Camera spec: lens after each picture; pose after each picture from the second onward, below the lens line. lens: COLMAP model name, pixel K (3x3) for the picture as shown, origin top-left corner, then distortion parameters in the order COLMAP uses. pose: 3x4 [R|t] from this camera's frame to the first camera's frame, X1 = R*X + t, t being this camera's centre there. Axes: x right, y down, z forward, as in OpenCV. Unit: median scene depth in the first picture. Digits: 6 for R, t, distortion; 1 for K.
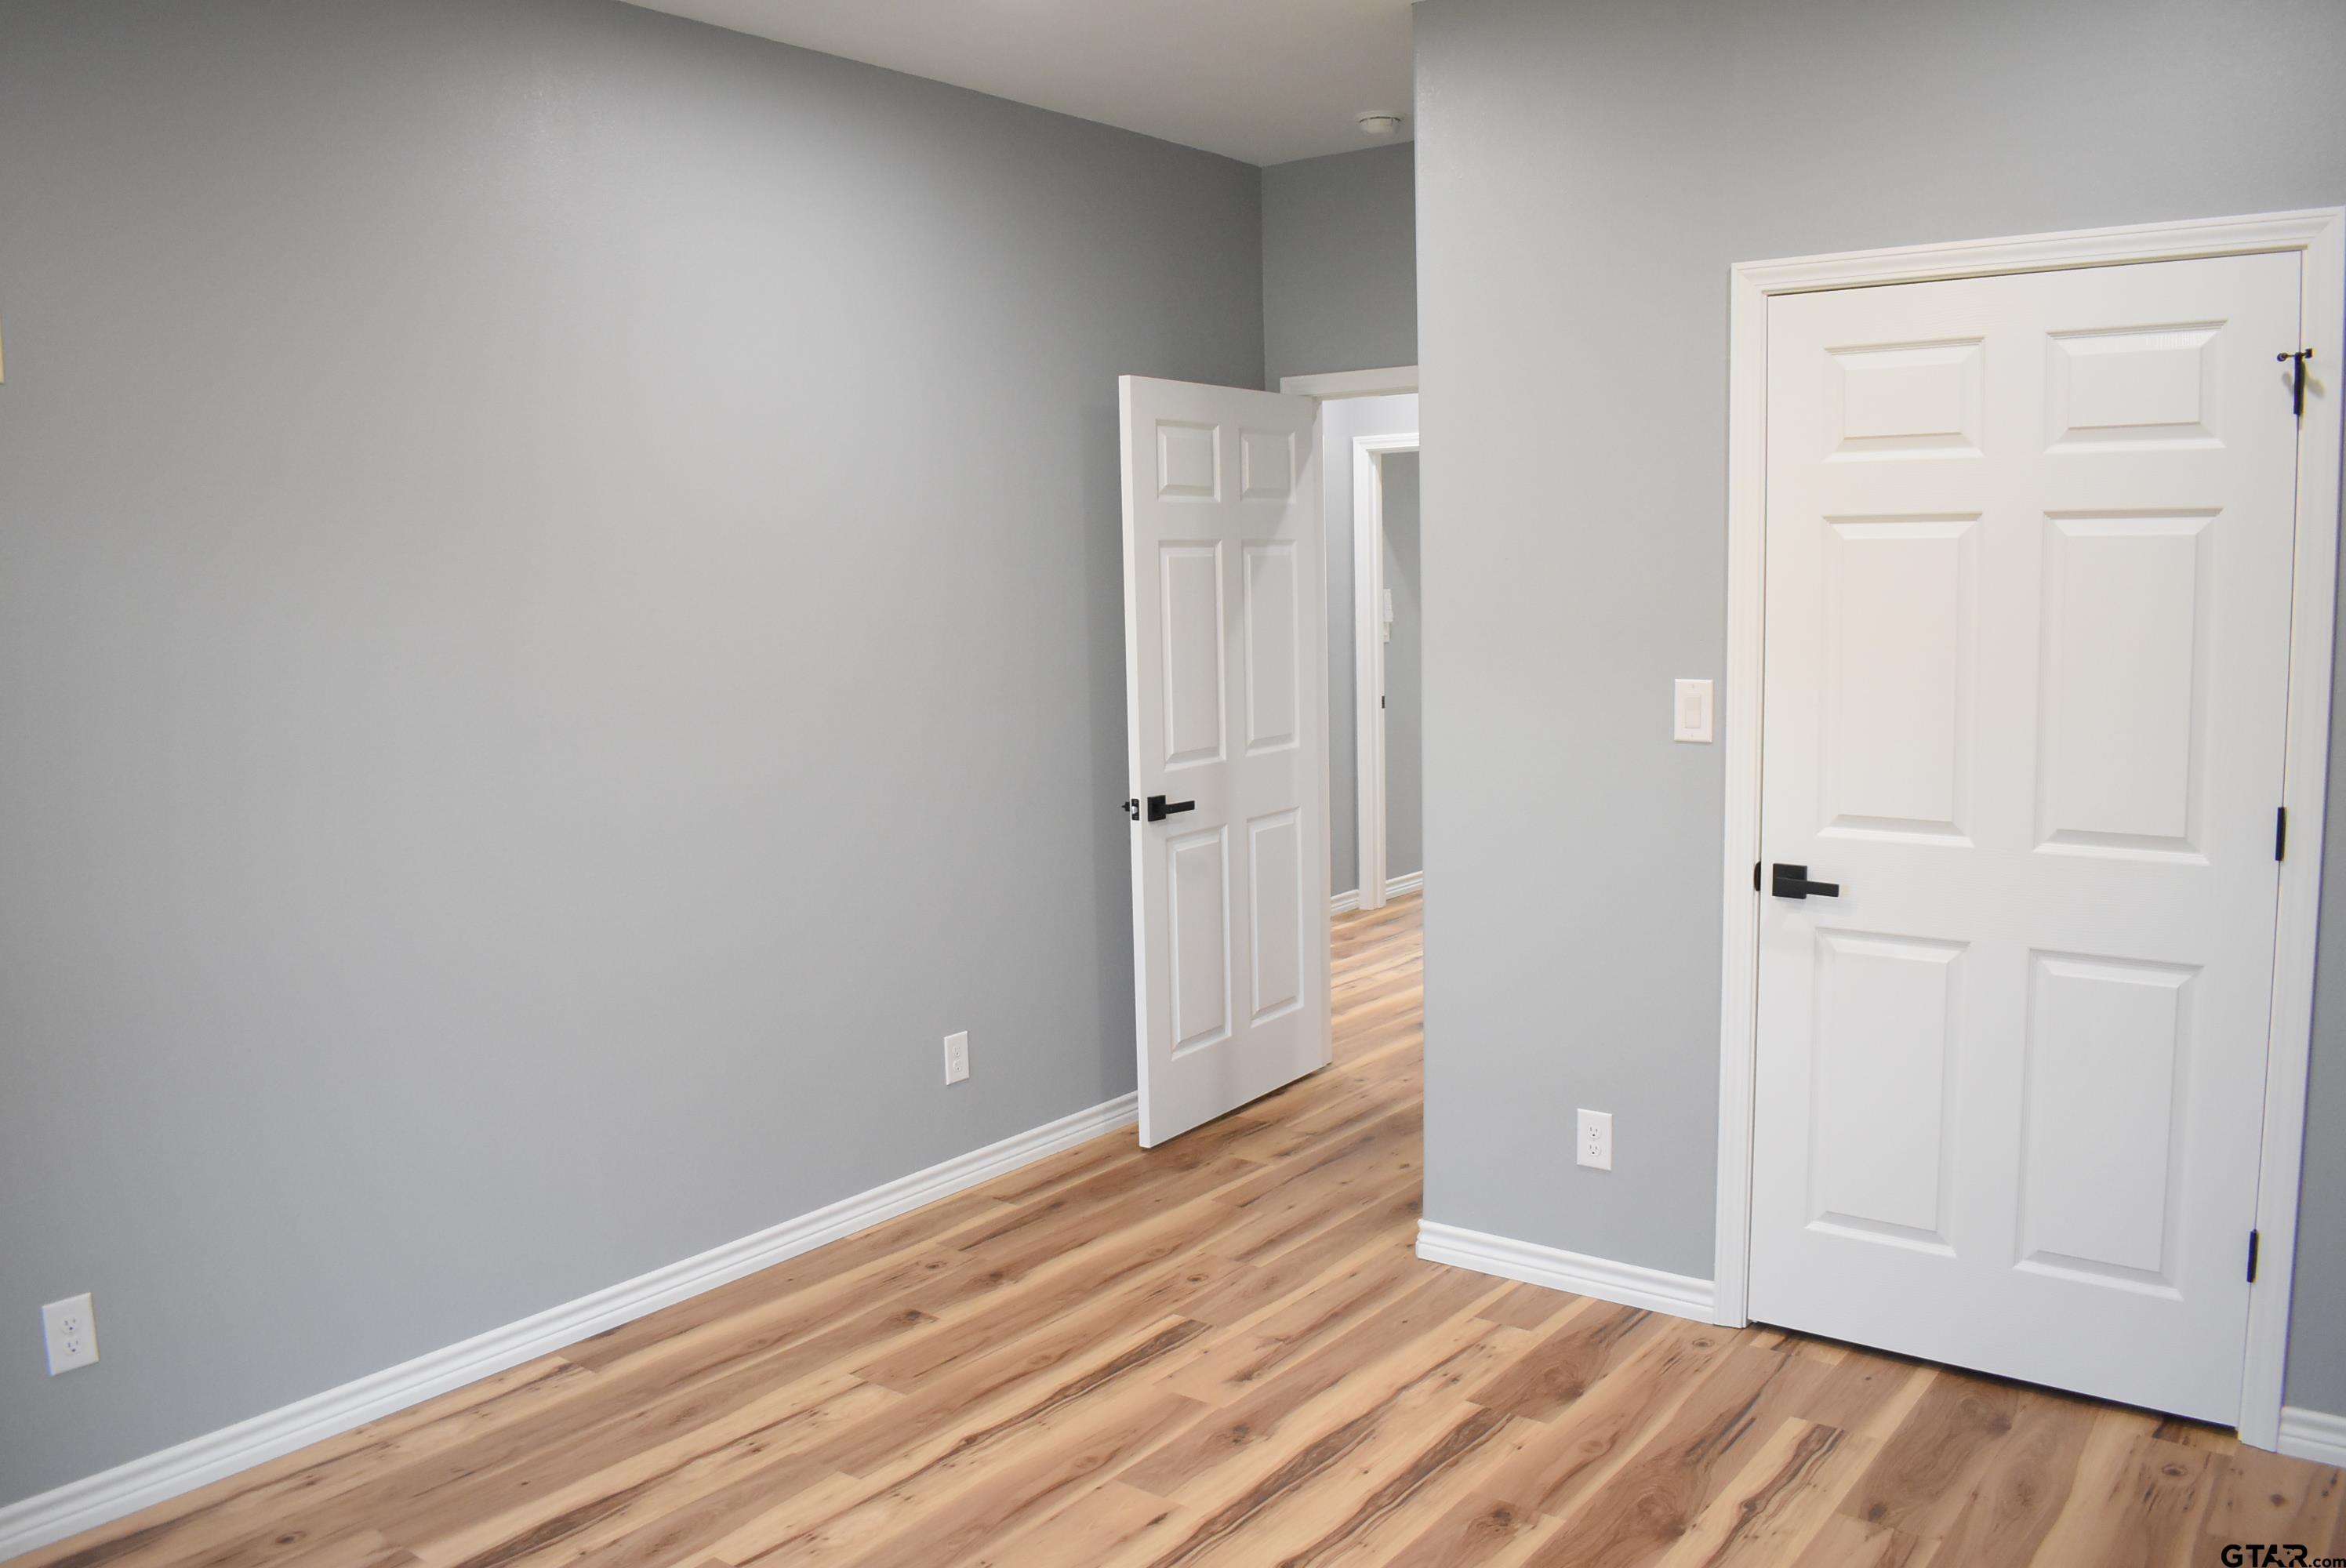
lens RADIAL K [[1856.4, 0, 1173.0], [0, 1856.4, 784.0], [0, 0, 1]] dist [-0.082787, -0.001093]
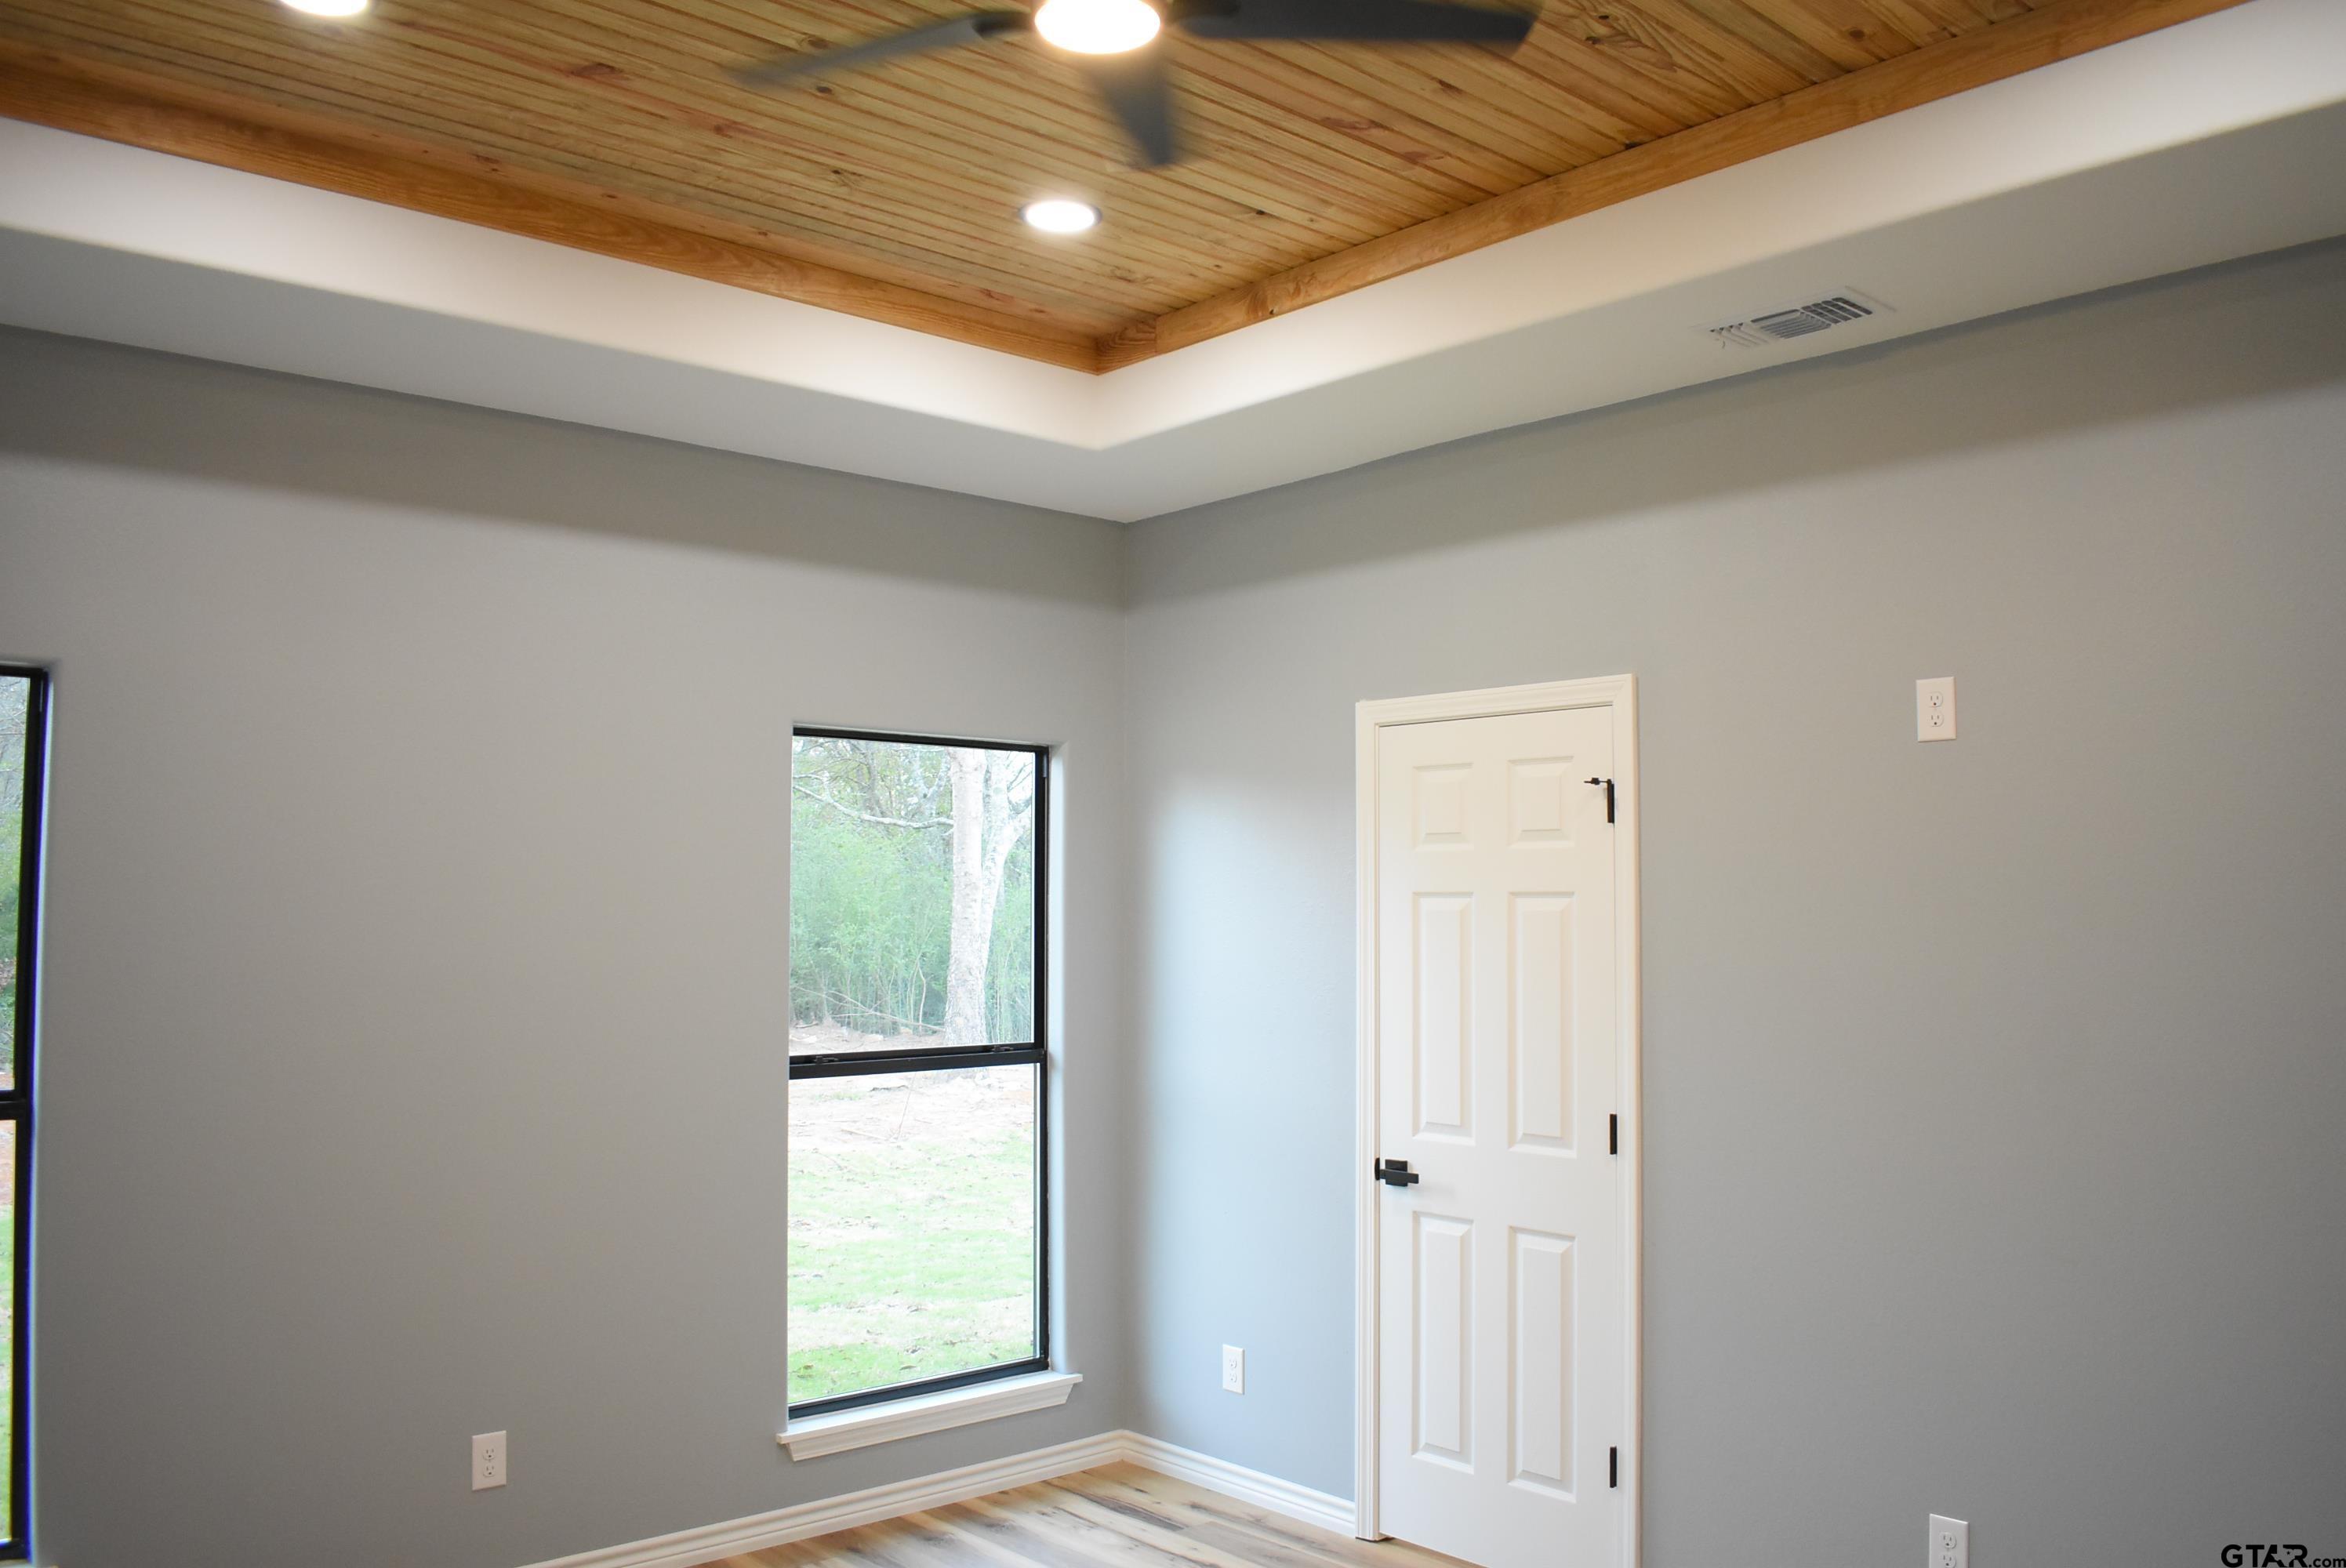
lens RADIAL K [[1889.4, 0, 1173.0], [0, 1889.4, 784.0], [0, 0, 1]] dist [-0.102913, 0.001358]
pose [[0.982867, 0.012811, -0.183870, 0.429282], [-0.046486, 0.982562, -0.180029, 0.029077], [0.178358, 0.185491, 0.966324, -0.348449]]
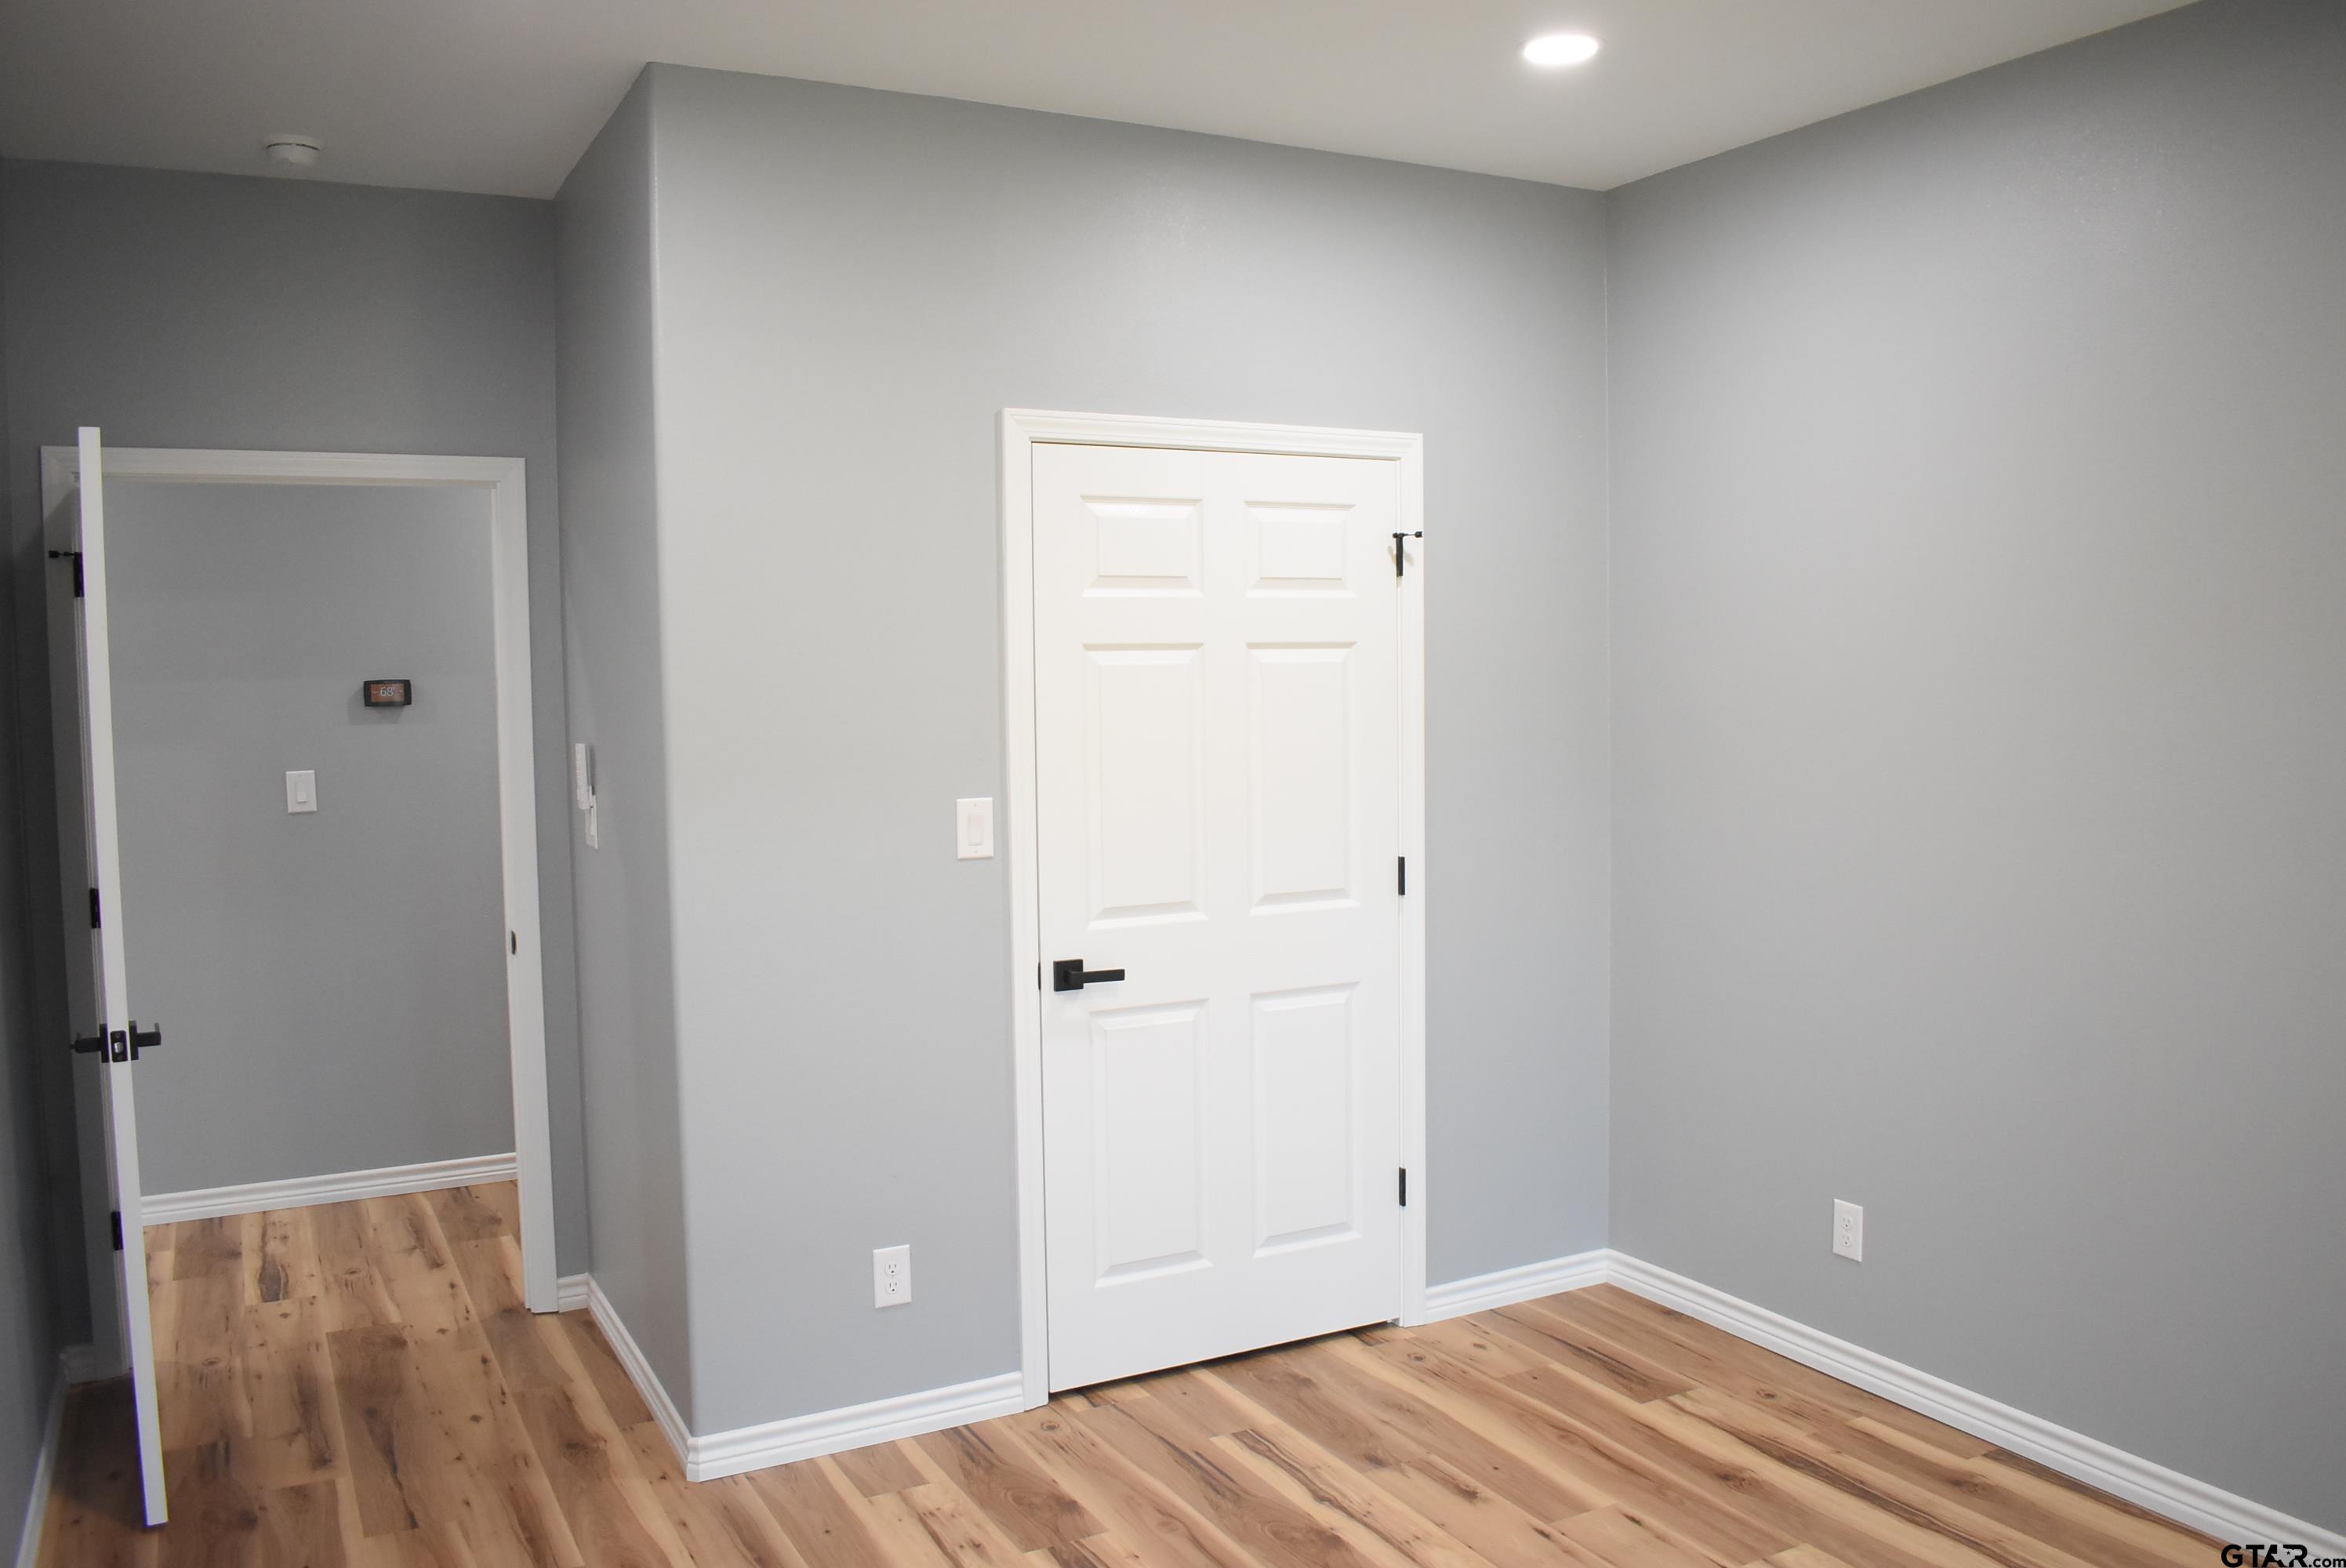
lens RADIAL K [[1825.1, 0, 1183.4], [0, 1825.1, 781.2], [0, 0, 1]] dist [-0.092844, 0.010454]
pose [[0.406477, -0.042236, 0.912684, -0.636957], [0.116128, 0.993218, -0.005757, -0.048782], [-0.906251, 0.108328, 0.408624, 0.493000]]
